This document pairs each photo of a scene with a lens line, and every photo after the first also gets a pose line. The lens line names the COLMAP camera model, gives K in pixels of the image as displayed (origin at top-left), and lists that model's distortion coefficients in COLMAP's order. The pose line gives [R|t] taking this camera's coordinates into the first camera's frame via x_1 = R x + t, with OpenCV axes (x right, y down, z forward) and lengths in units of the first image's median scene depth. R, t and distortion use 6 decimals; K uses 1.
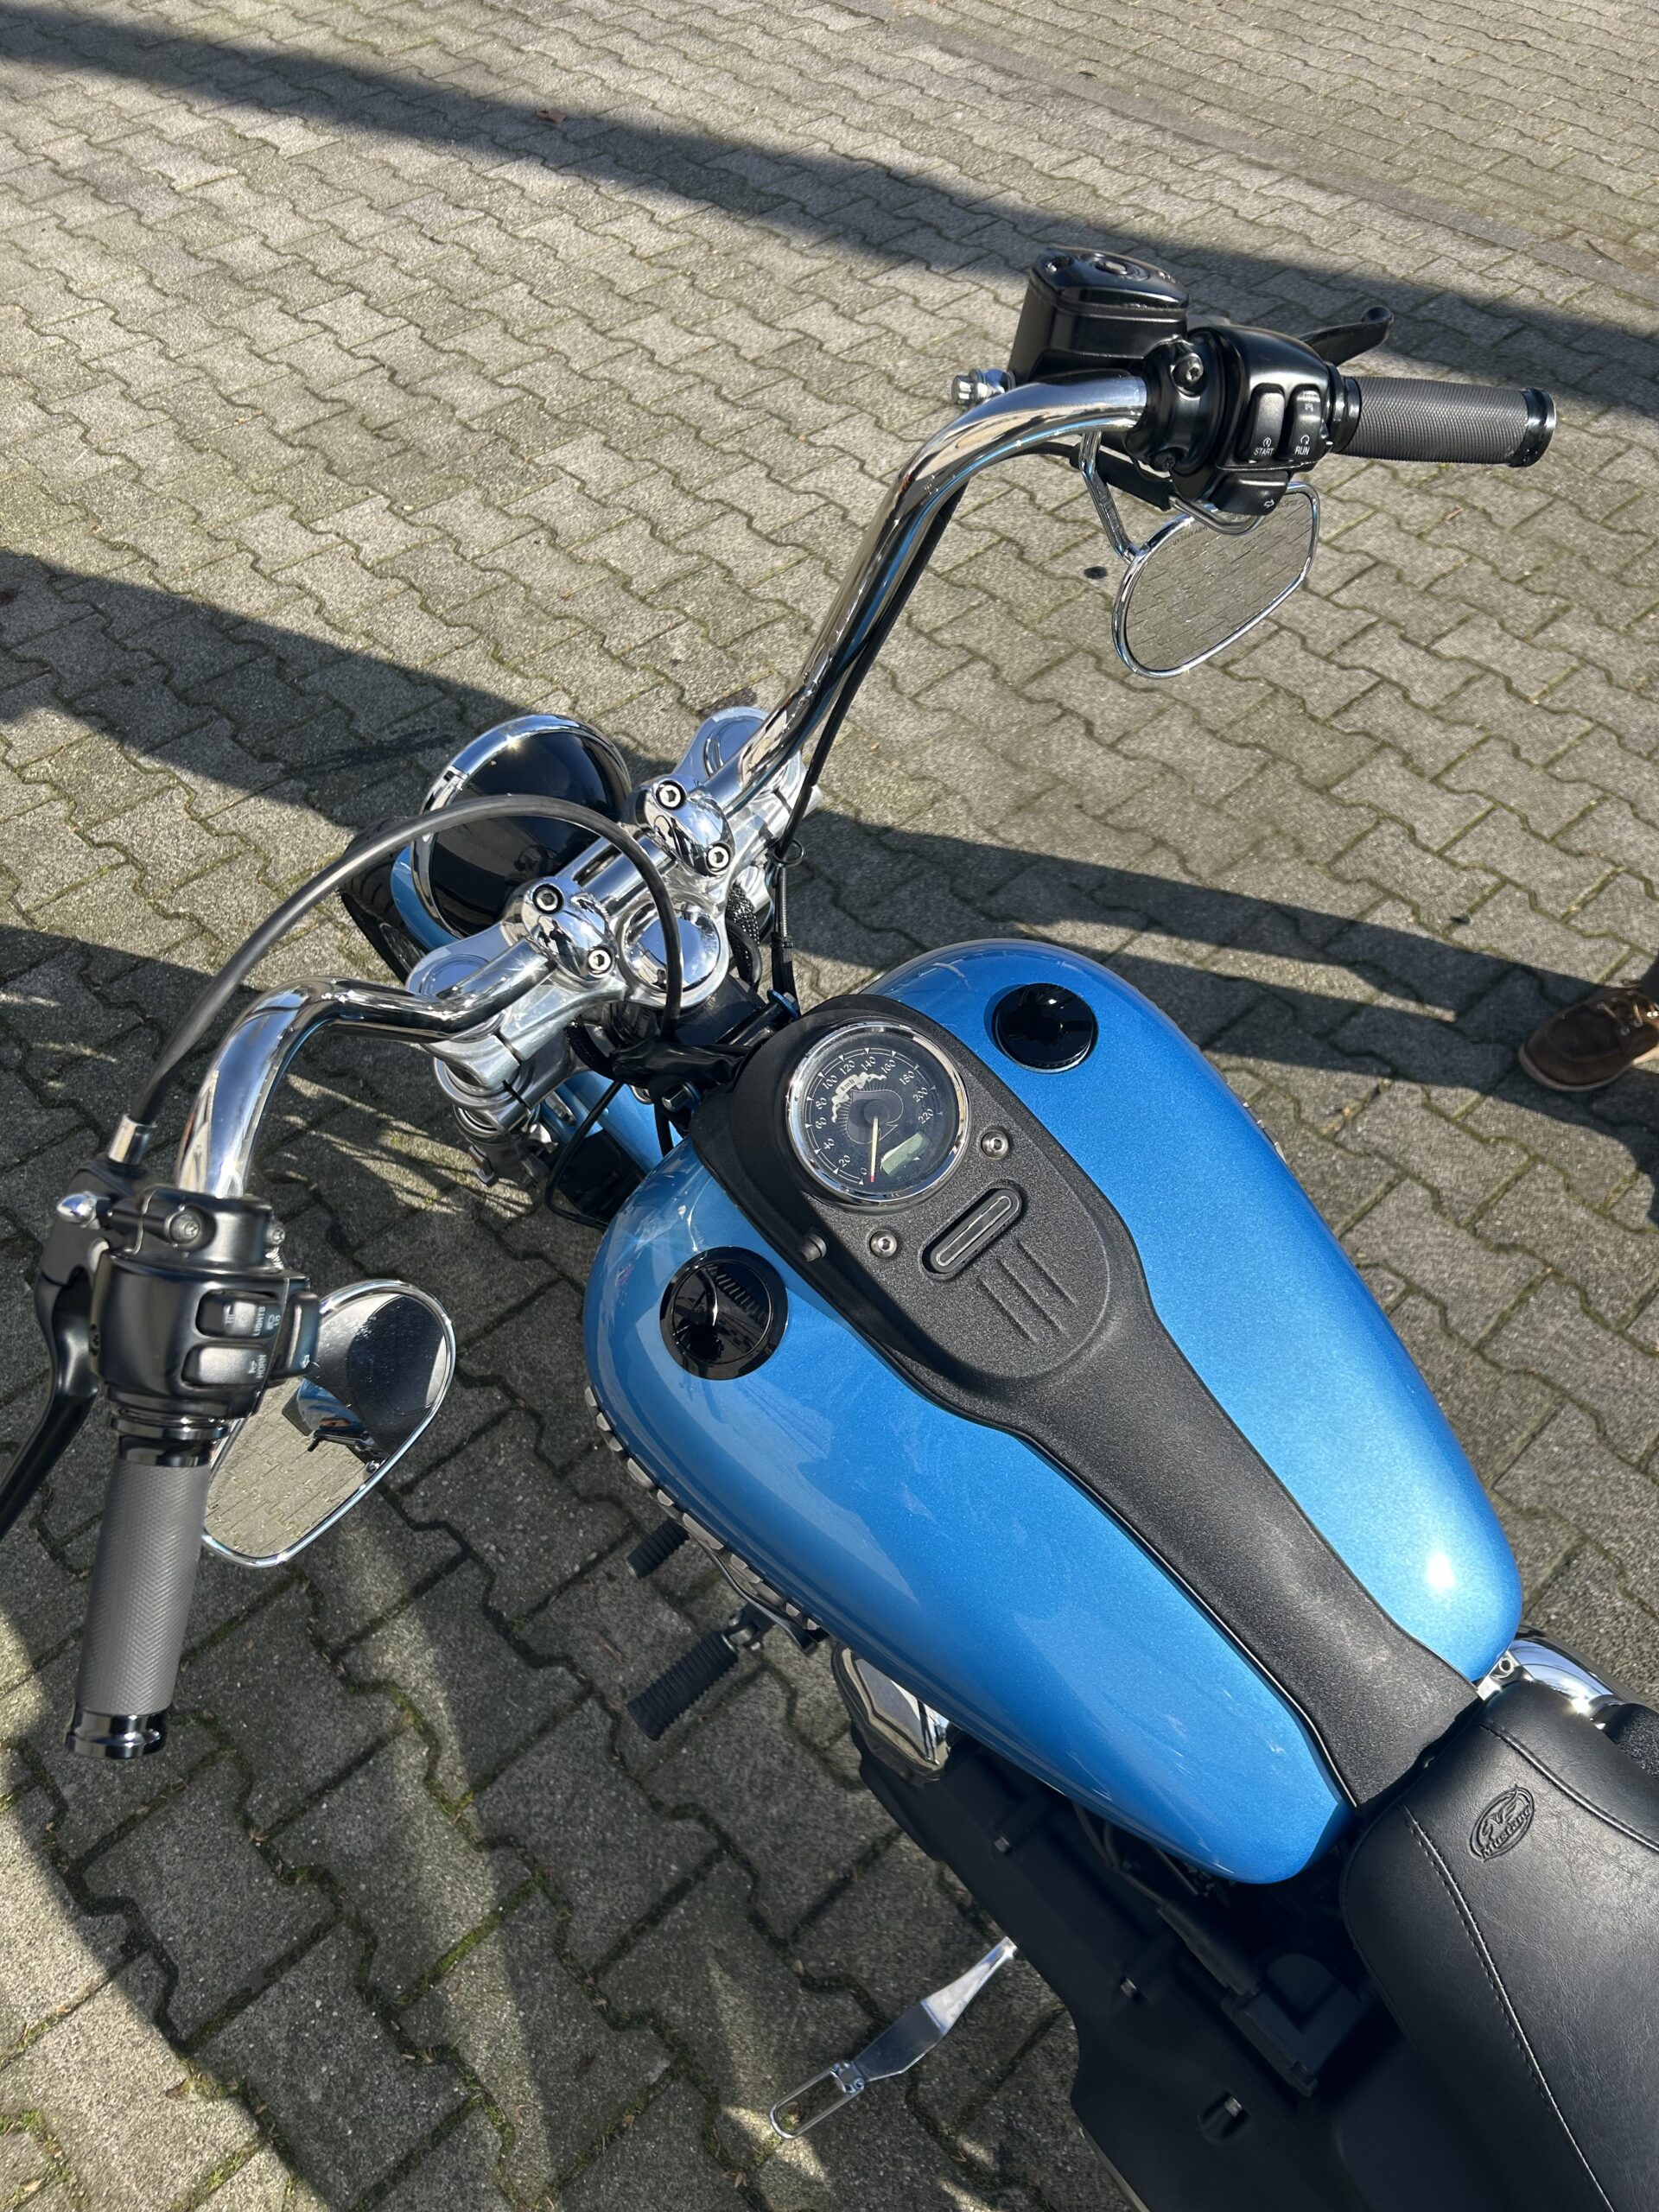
lens RADIAL K [[1660.9, 0, 856.6], [0, 1660.9, 1101.2], [0, 0, 1]] dist [0.018049, -0.024556]
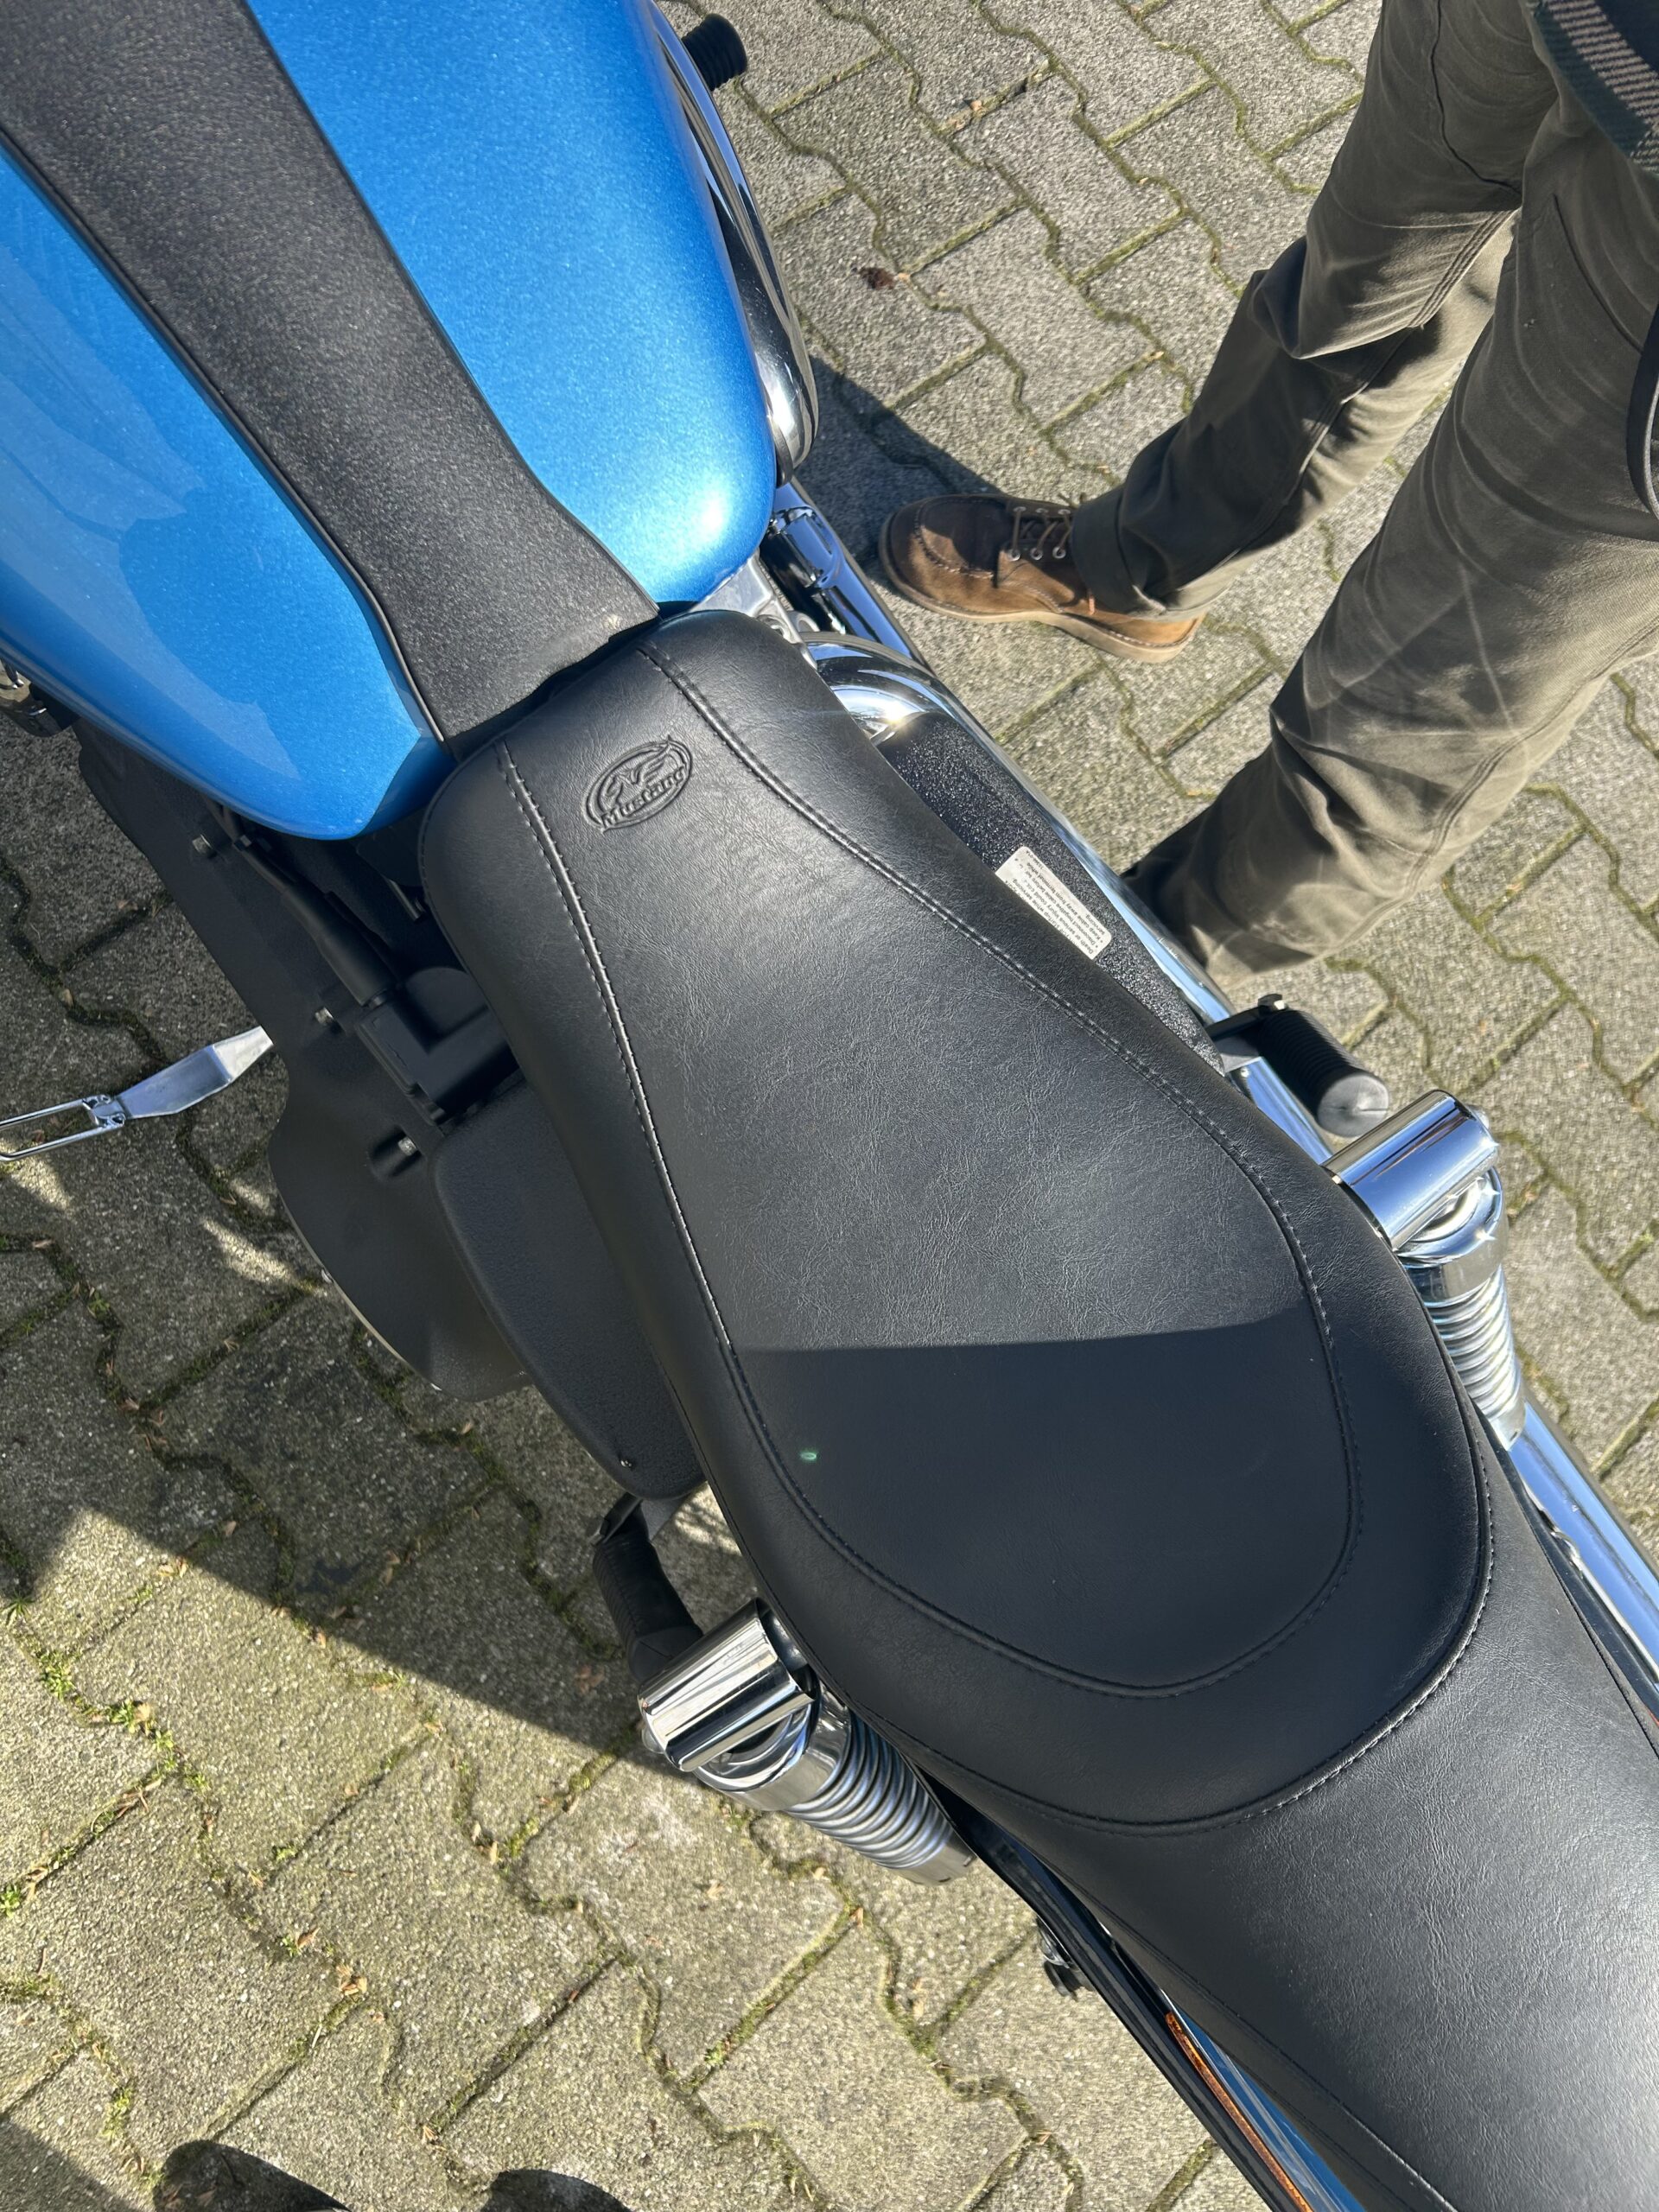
lens RADIAL K [[1660.9, 0, 856.6], [0, 1660.9, 1101.2], [0, 0, 1]] dist [0.018049, -0.024556]
pose [[0.977518, 0.095754, 0.187854, 0.158005], [-0.169520, 0.886704, 0.430138, 0.103691], [-0.125384, -0.452313, 0.883002, 0.136702]]
